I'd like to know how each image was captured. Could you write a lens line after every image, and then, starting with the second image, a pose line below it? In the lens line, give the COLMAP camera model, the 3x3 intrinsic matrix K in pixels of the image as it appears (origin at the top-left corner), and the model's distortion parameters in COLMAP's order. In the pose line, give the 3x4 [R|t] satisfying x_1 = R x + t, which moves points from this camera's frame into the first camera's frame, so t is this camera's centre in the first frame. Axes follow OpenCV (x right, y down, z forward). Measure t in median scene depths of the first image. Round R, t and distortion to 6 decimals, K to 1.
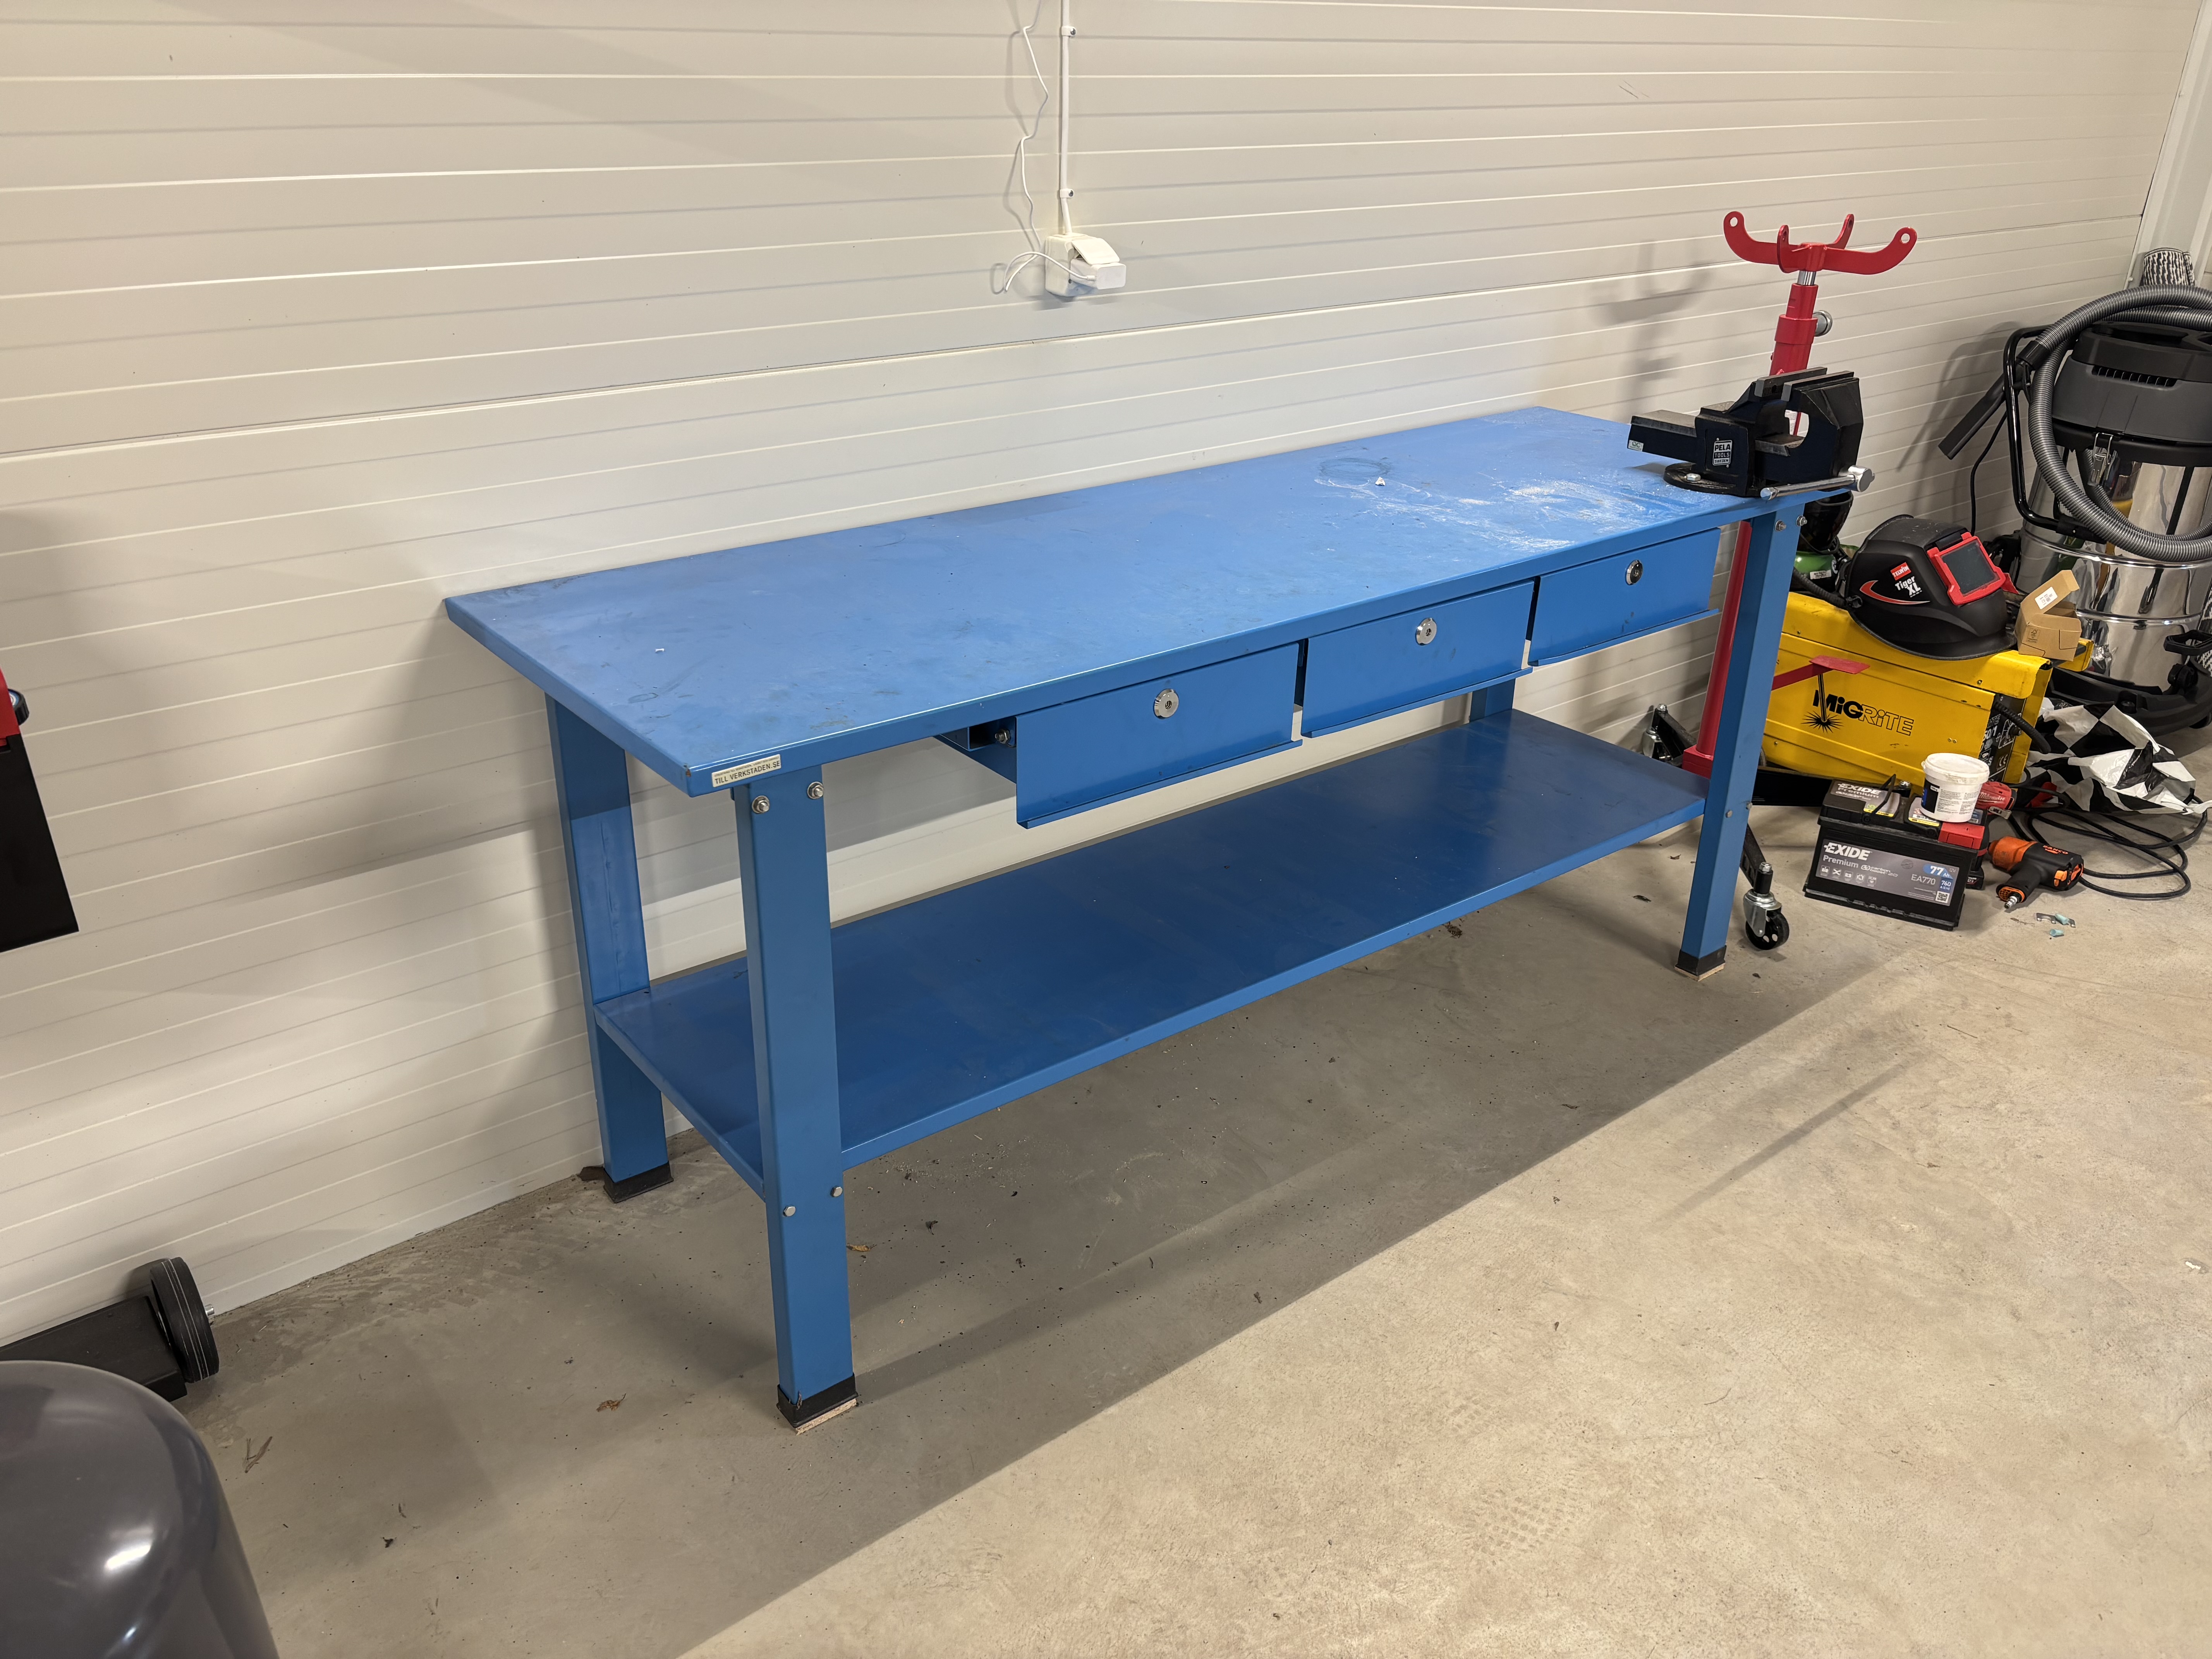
lens RADIAL K [[1686.2, 0, 1118.1], [0, 1686.2, 826.4], [0, 0, 1]] dist [0.025989, 0.000441]
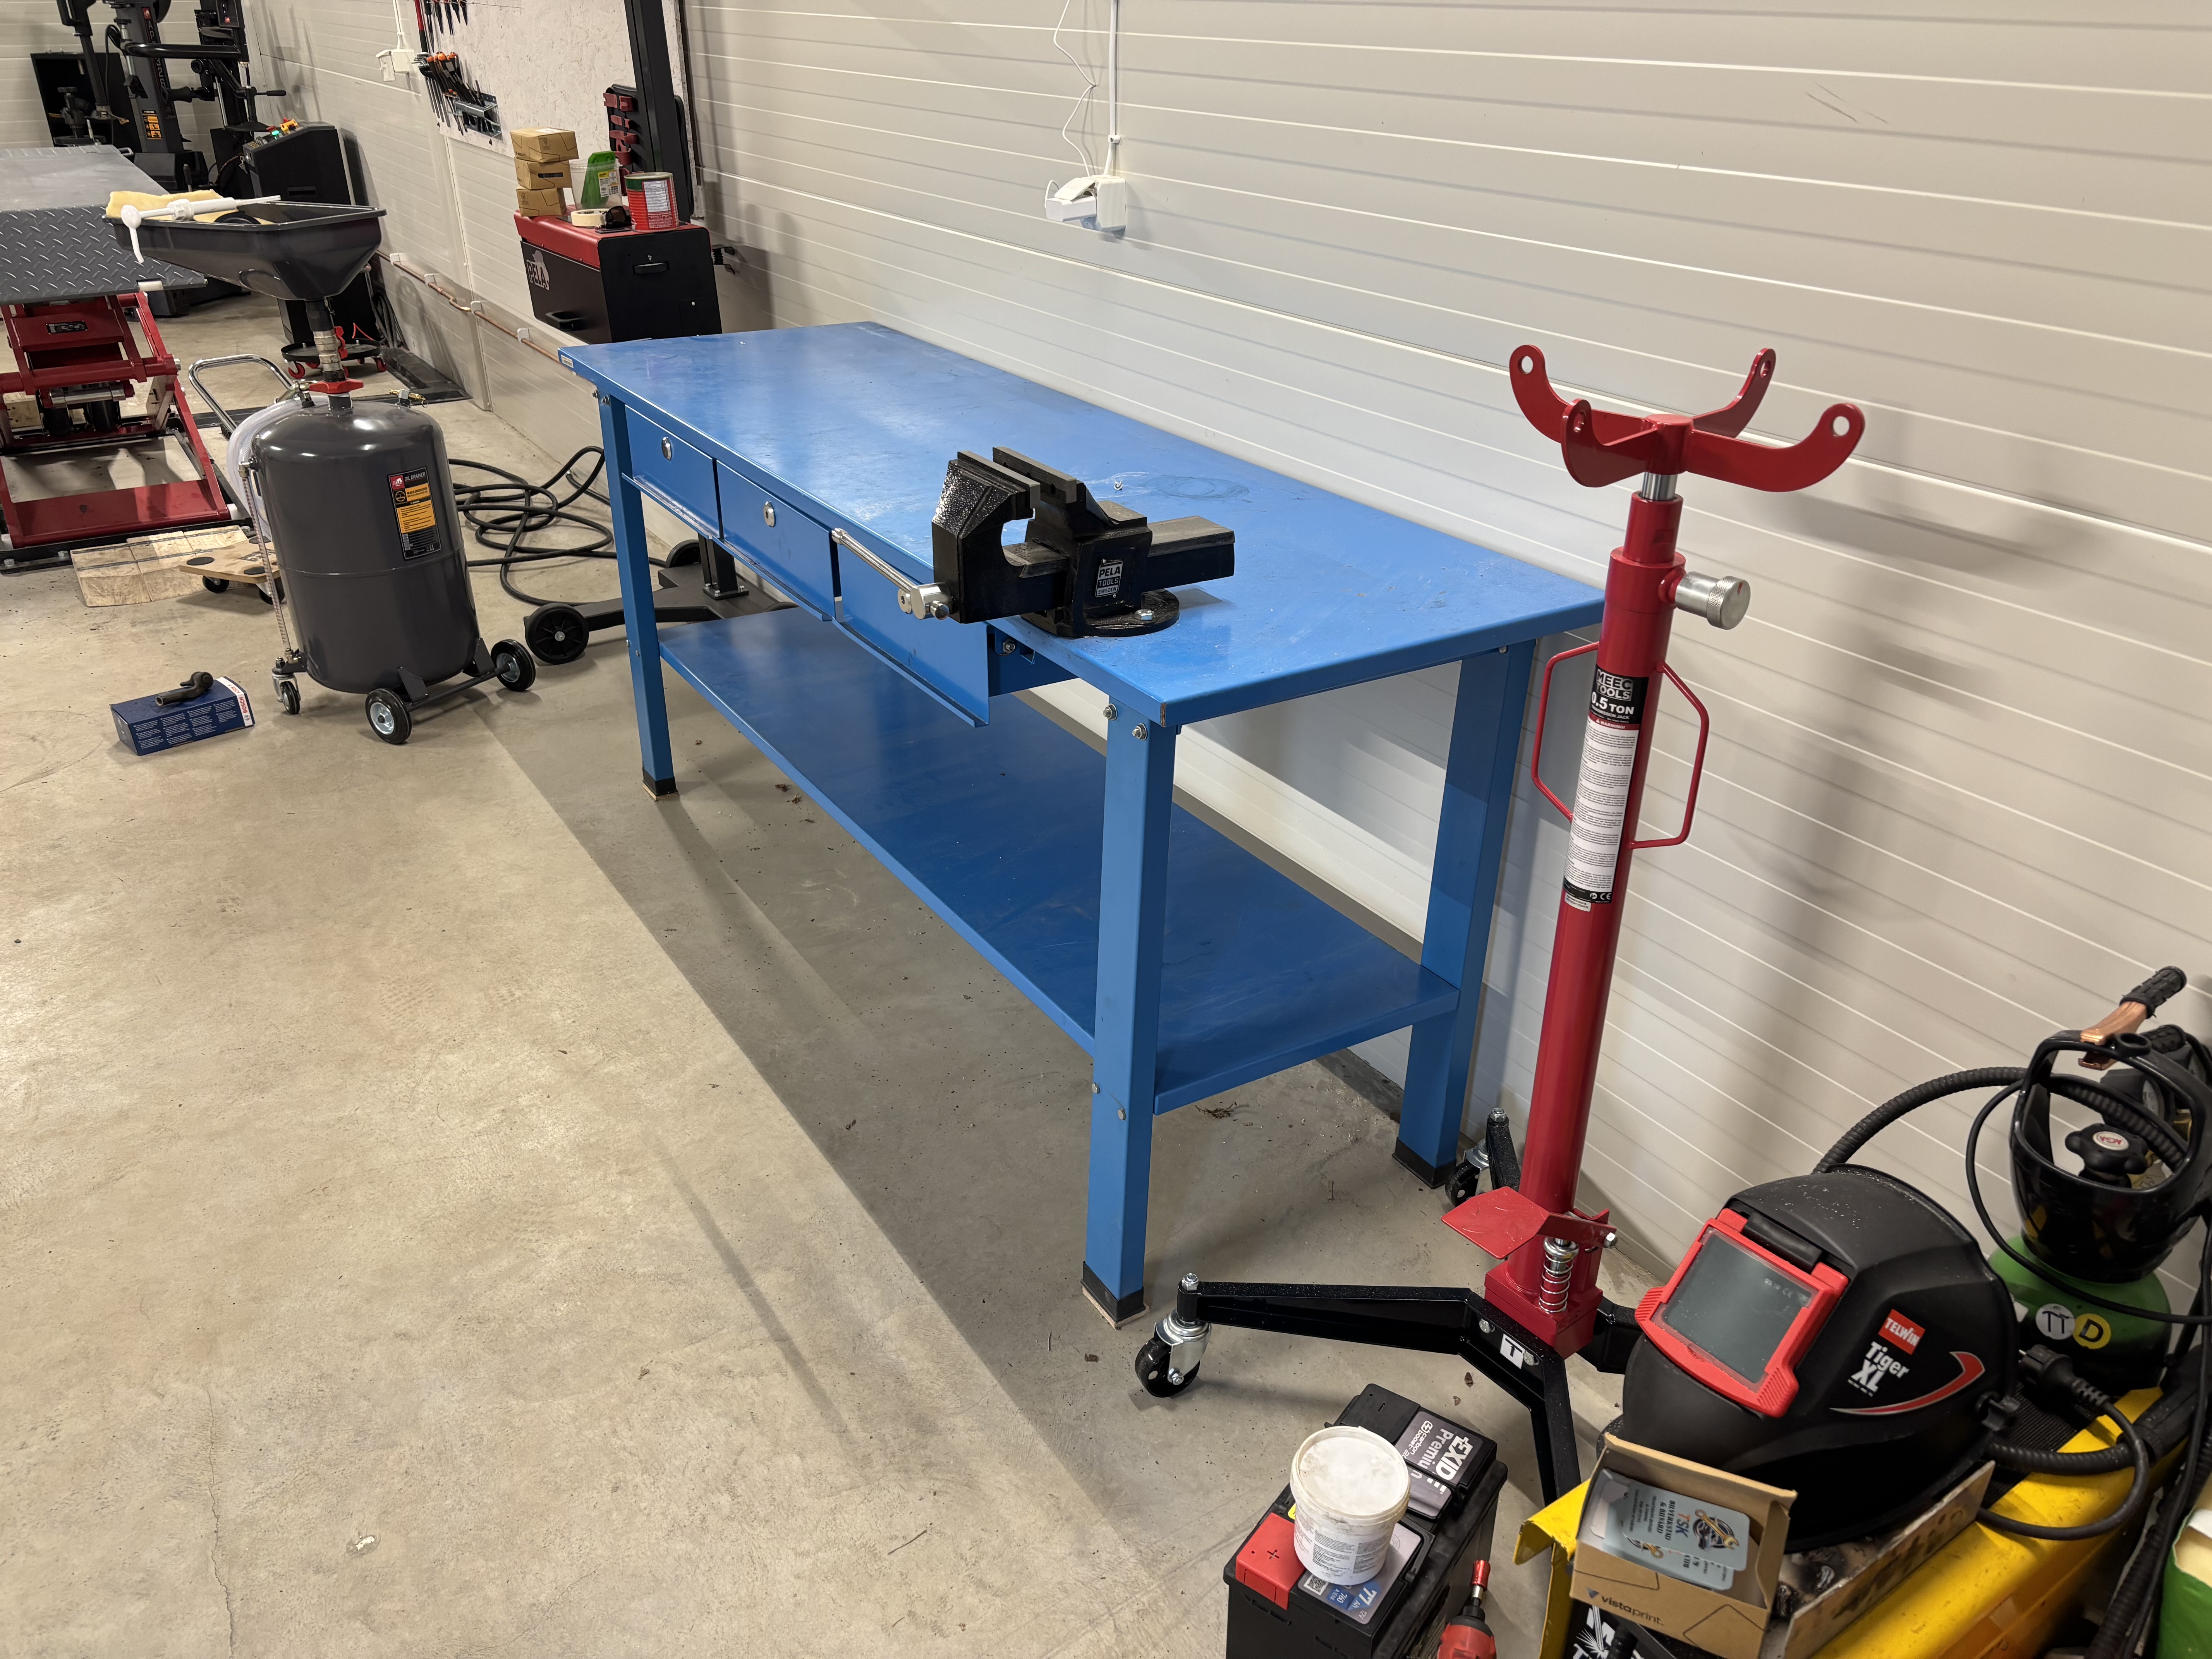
lens RADIAL K [[1677.5, 0, 1108.6], [0, 1677.5, 819.7], [0, 0, 1]] dist [0.055186, -0.066924]
pose [[-0.103934, 0.424900, -0.899254, 1.016140], [-0.438335, 0.792036, 0.424901, -0.429633], [0.892782, 0.438336, 0.103928, 0.944886]]
